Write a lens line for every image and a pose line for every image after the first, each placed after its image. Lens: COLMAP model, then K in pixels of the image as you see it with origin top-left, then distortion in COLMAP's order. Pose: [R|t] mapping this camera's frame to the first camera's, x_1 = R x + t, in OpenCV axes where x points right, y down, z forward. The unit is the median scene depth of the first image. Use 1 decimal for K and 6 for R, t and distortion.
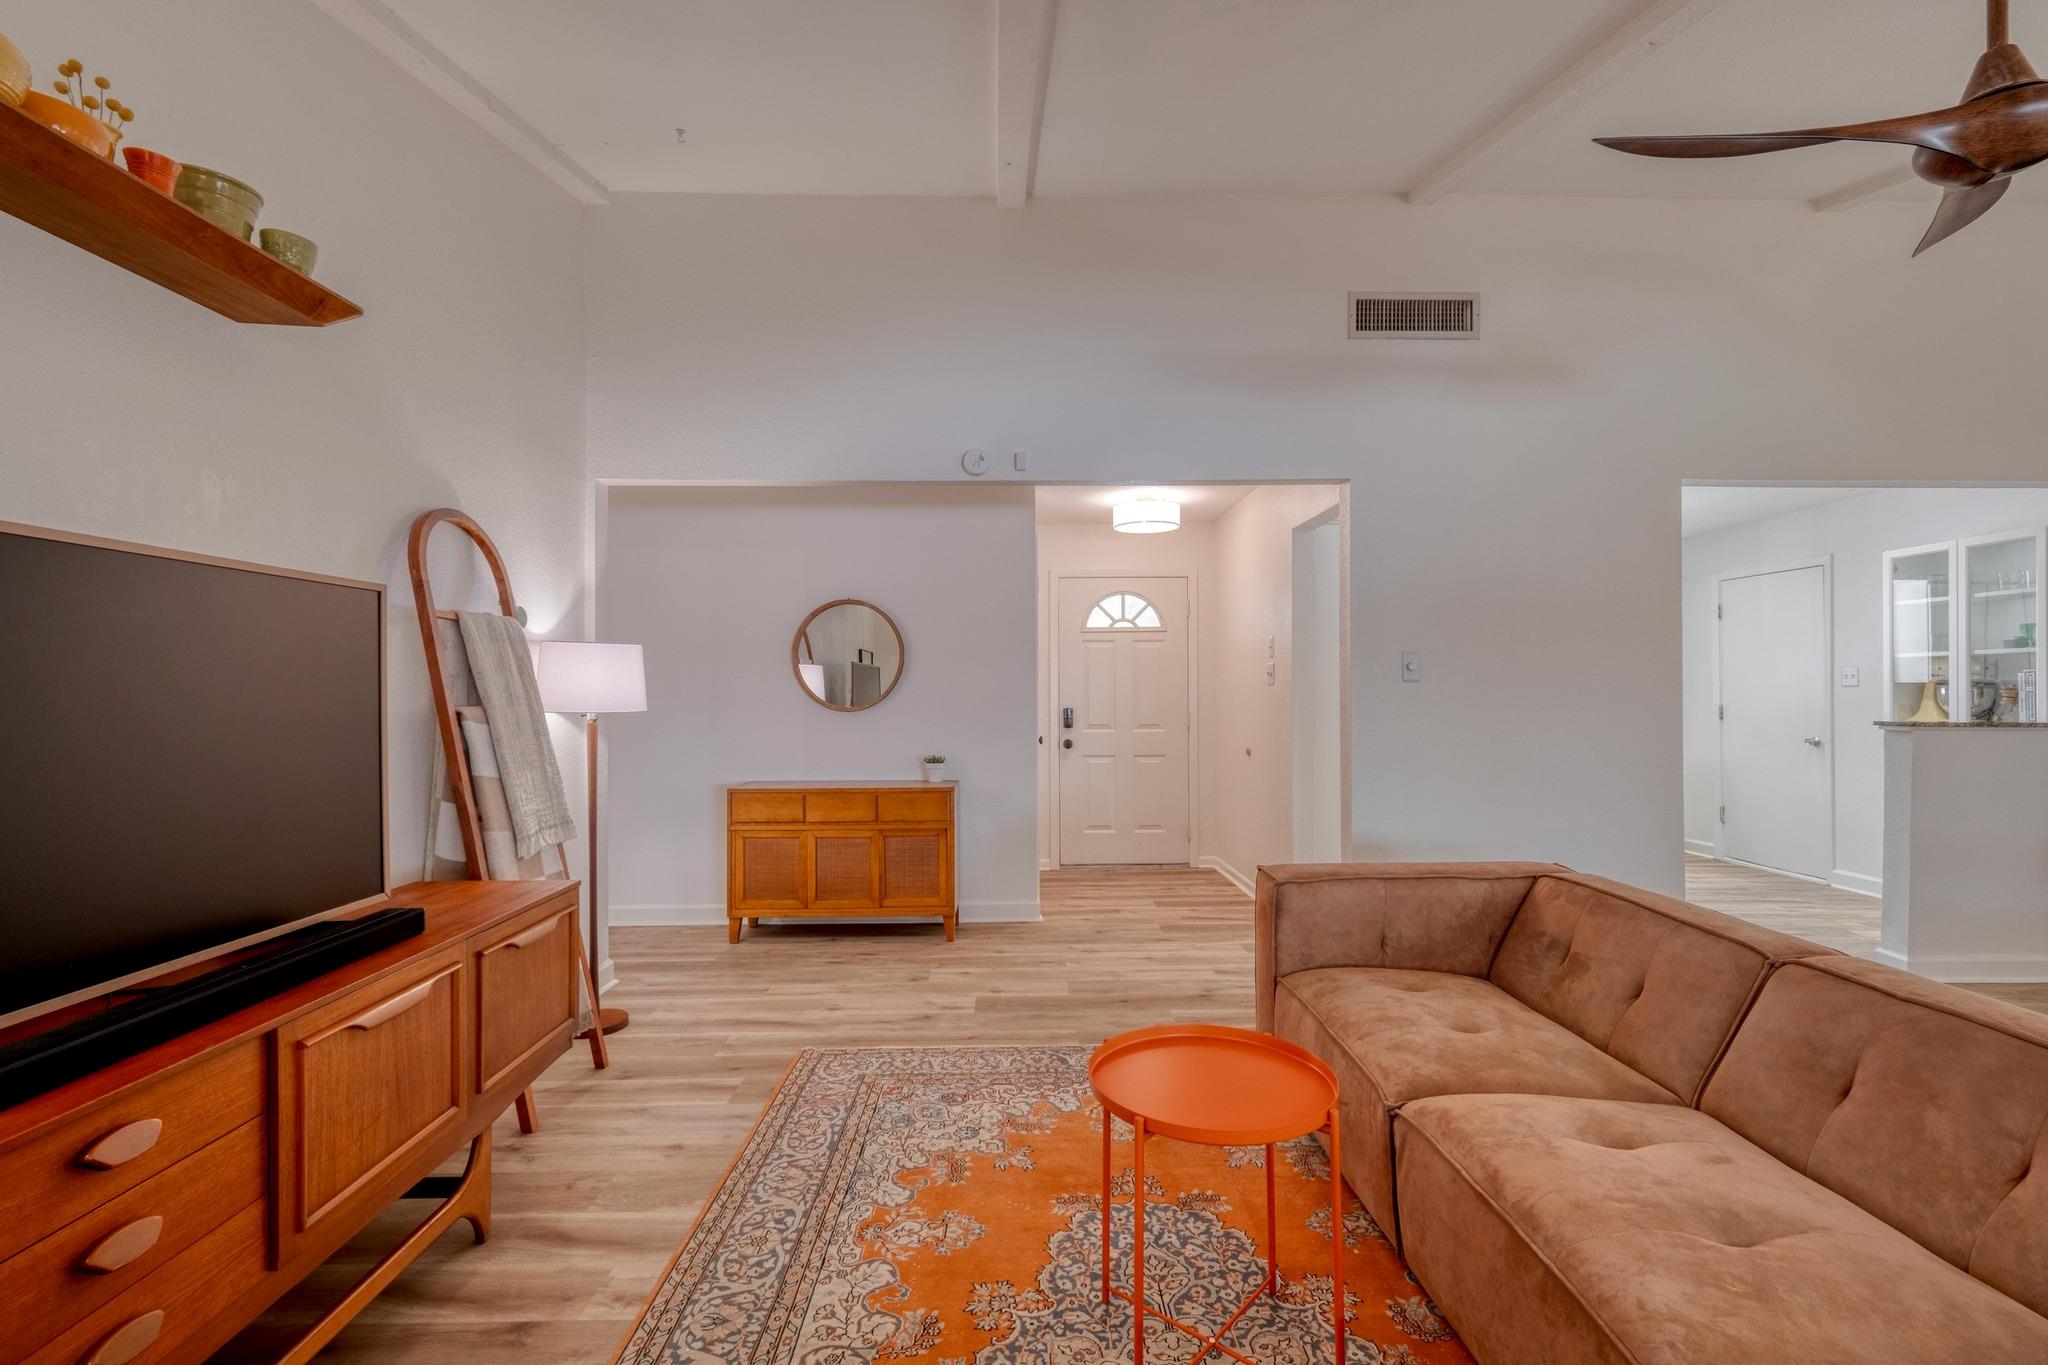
lens RADIAL K [[883.5, 0, 1009.1], [0, 883.5, 687.6], [0, 0, 1]] dist [0.011335, -0.004233]
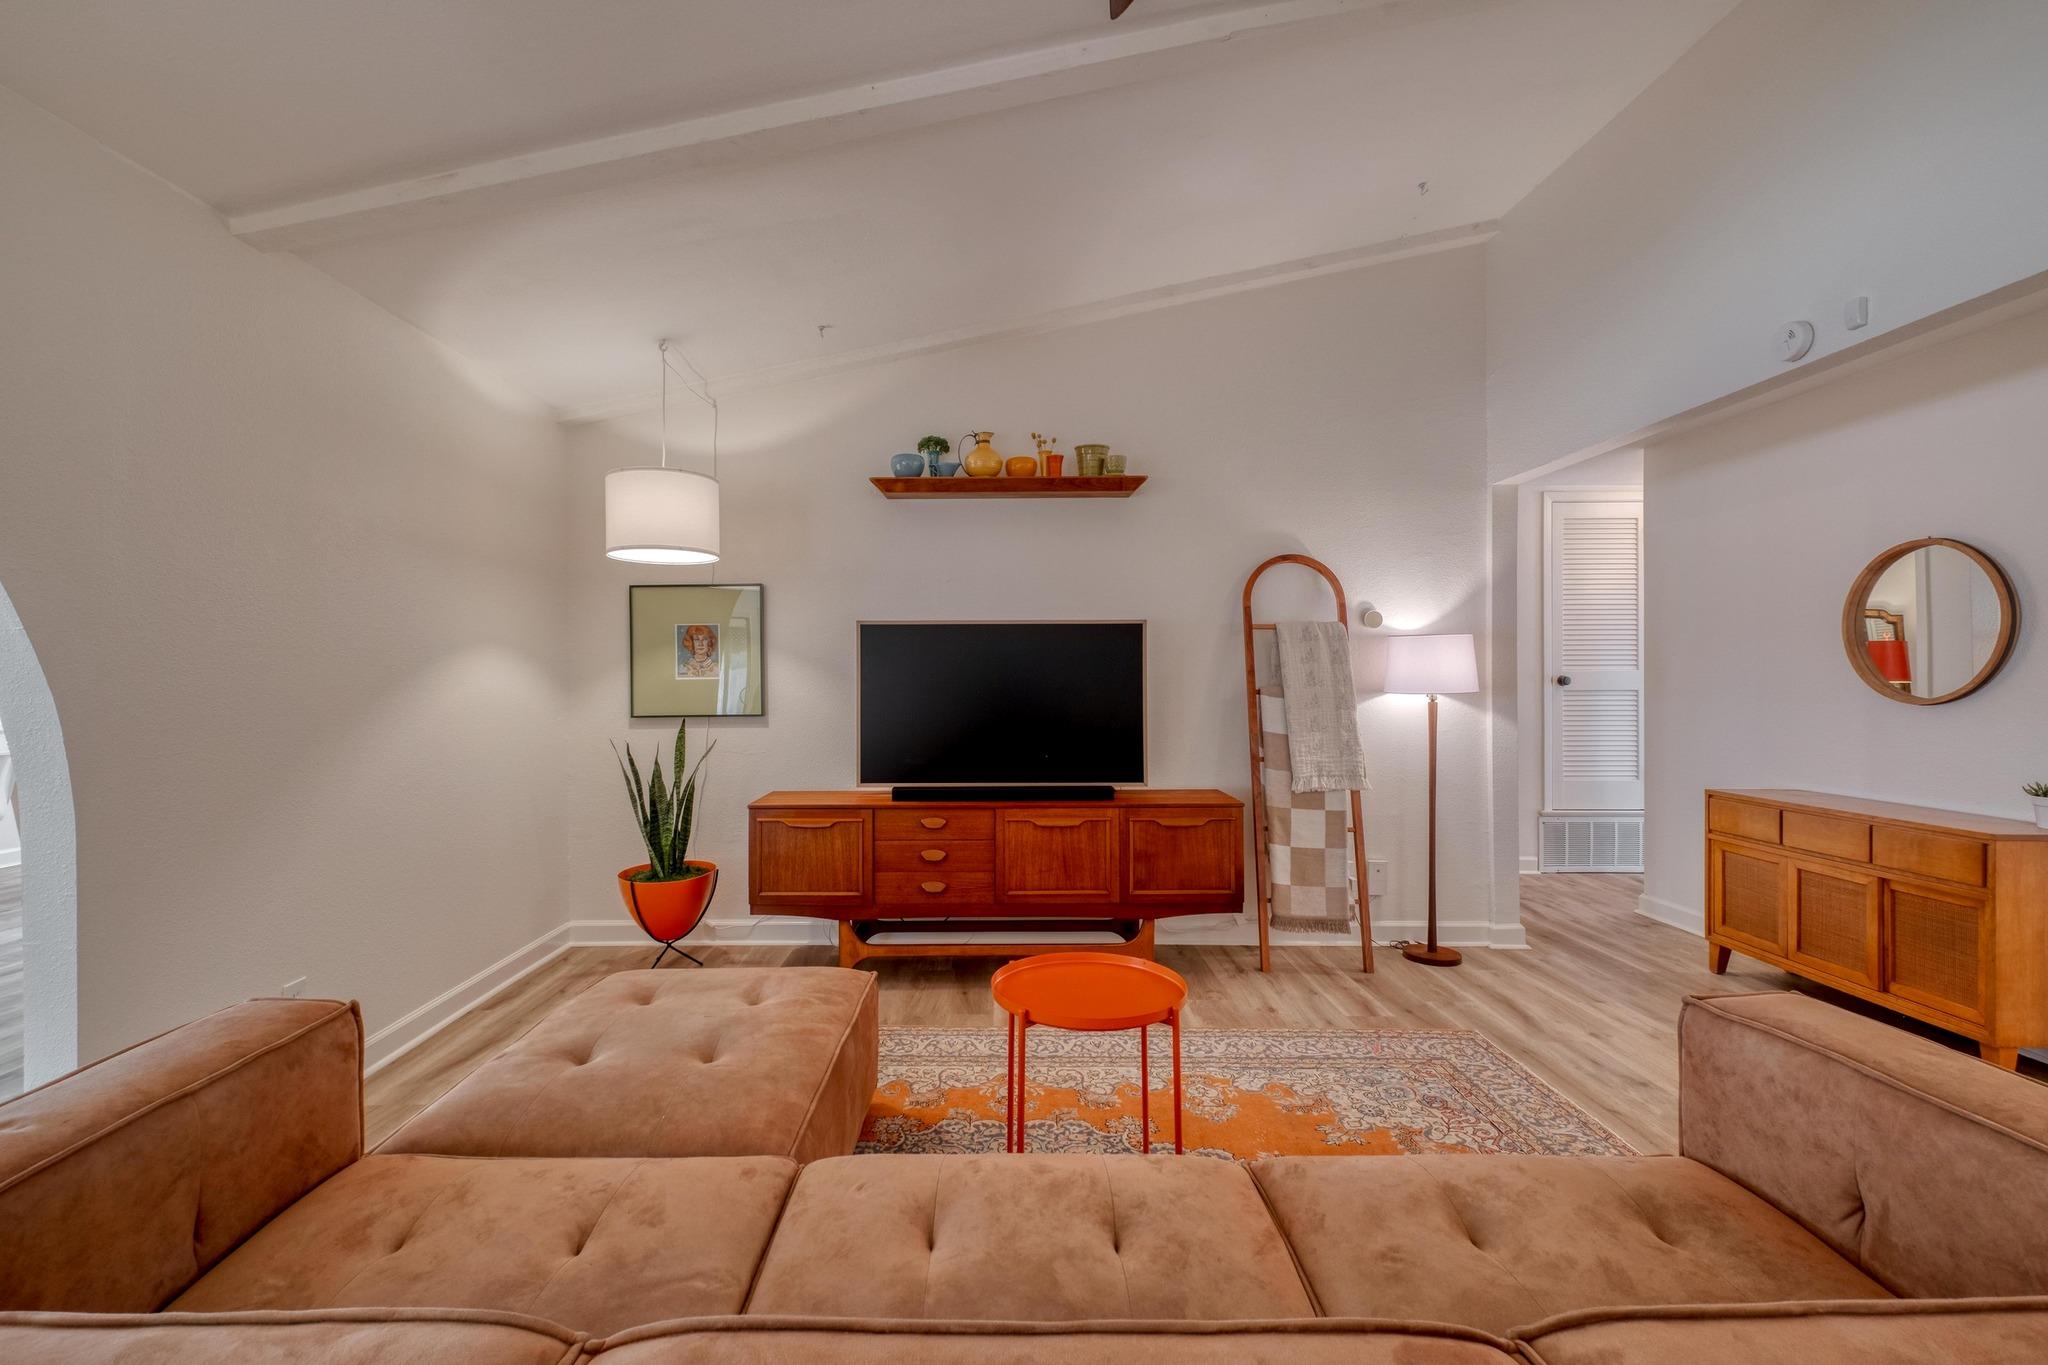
lens RADIAL K [[883.5, 0, 1011.7], [0, 883.5, 679.2], [0, 0, 1]] dist [0.011335, -0.004233]
pose [[-0.010033, 0.000132, -0.999950, 0.819764], [0.008635, 0.999963, 0.000046, 0.003019], [0.999912, -0.008634, -0.010034, 0.506733]]
